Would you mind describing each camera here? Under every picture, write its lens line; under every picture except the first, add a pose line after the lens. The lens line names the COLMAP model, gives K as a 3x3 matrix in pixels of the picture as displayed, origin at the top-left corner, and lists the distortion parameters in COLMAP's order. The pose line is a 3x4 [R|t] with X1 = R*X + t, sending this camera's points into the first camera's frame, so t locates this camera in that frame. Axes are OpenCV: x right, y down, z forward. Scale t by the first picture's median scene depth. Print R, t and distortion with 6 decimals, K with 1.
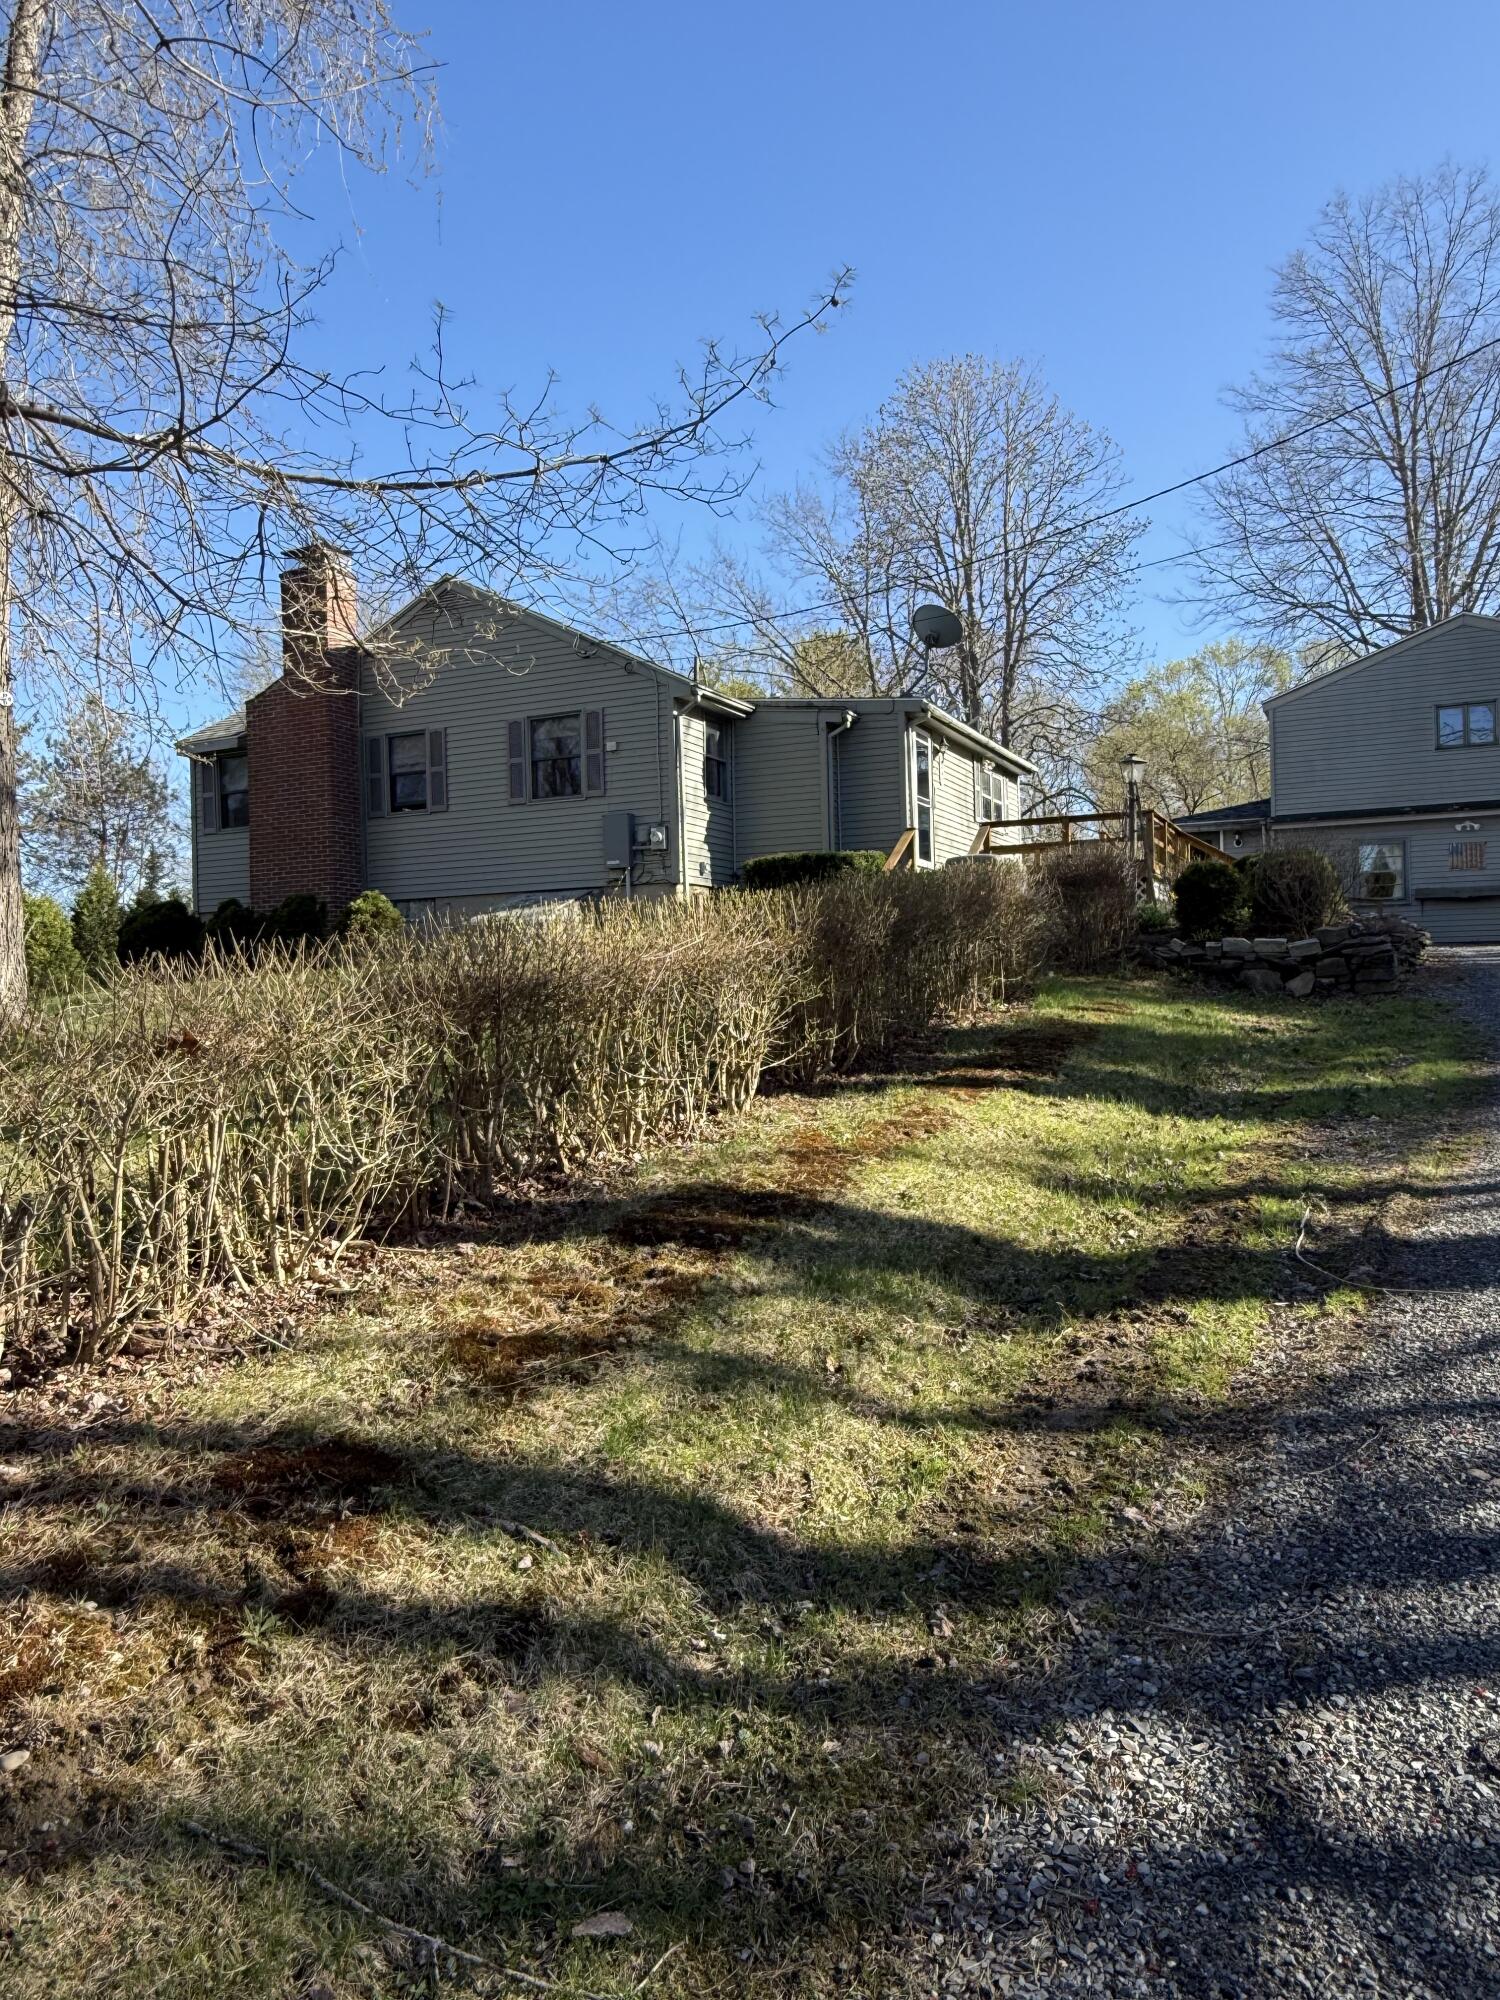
lens RADIAL K [[1387.0, 0, 748.0], [0, 1387.0, 1001.9], [0, 0, 1]] dist [-0.004701, 0.002232]
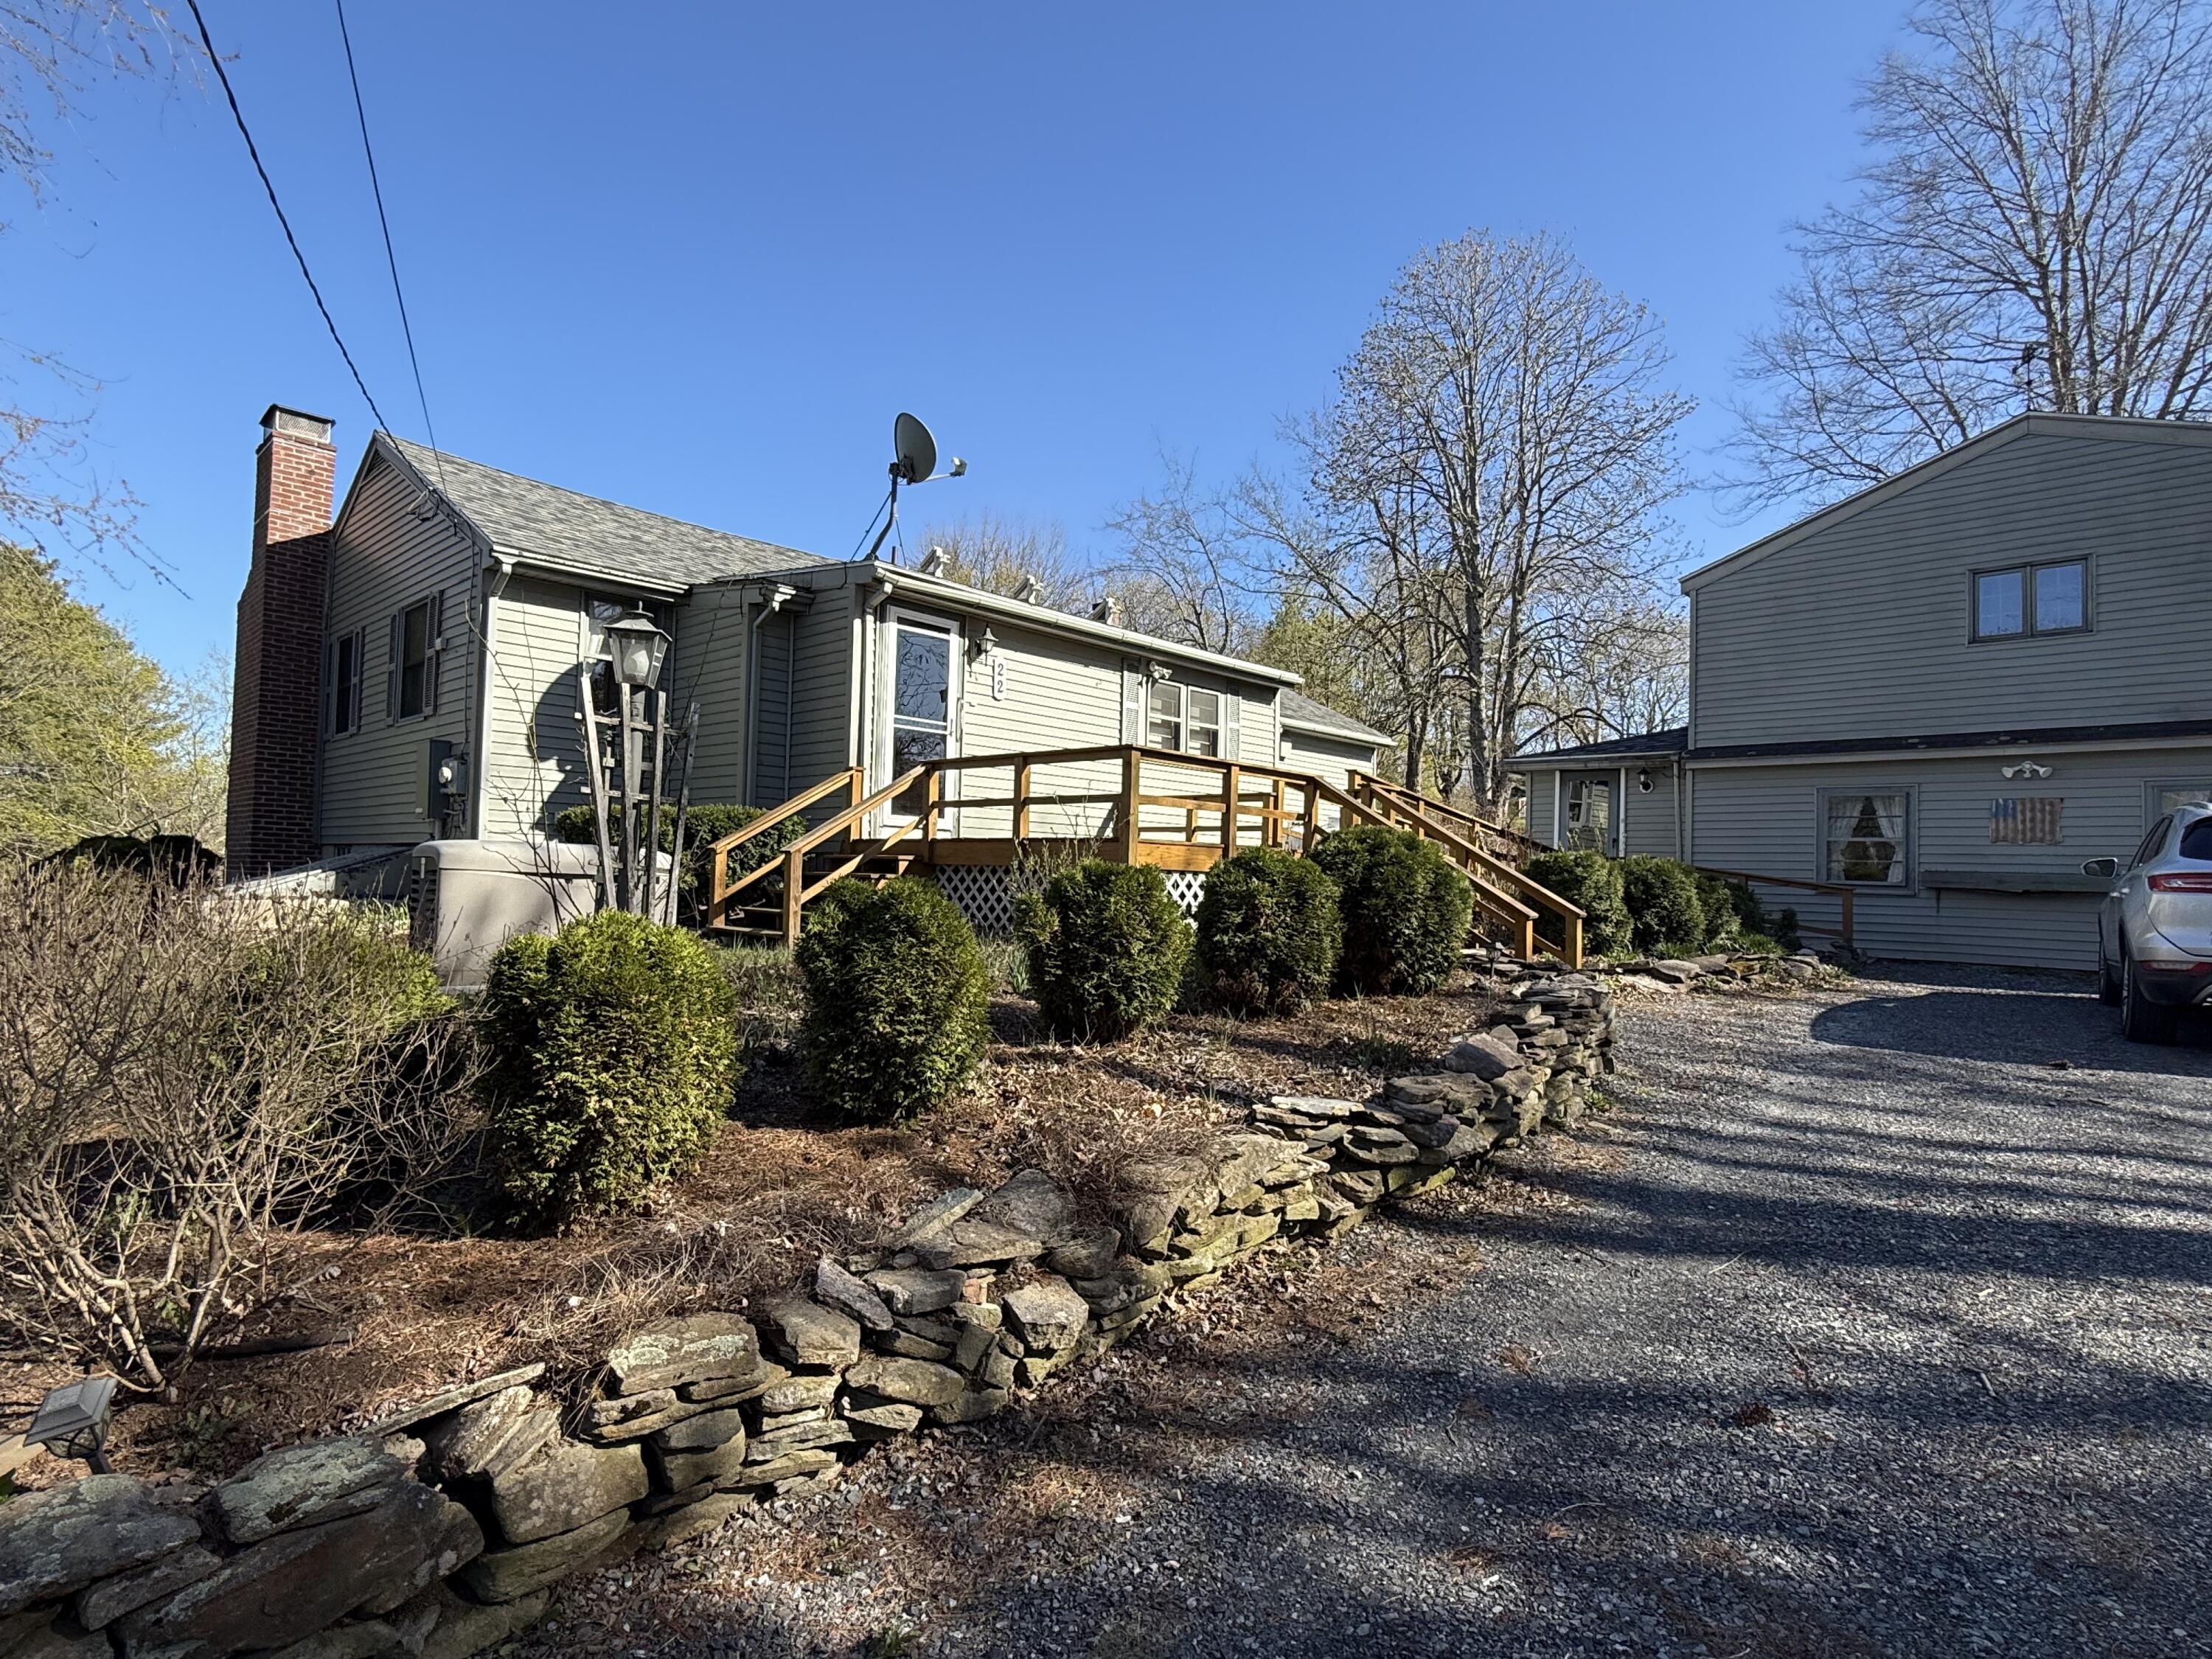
lens RADIAL K [[1132.9, 0, 1102.9], [0, 1132.9, 834.1], [0, 0, 1]] dist [0.002610, -0.000899]
pose [[0.950417, 0.033824, -0.309132, 0.289268], [-0.048069, 0.998099, -0.038579, -0.060692], [0.307239, 0.051526, 0.950236, 0.412495]]
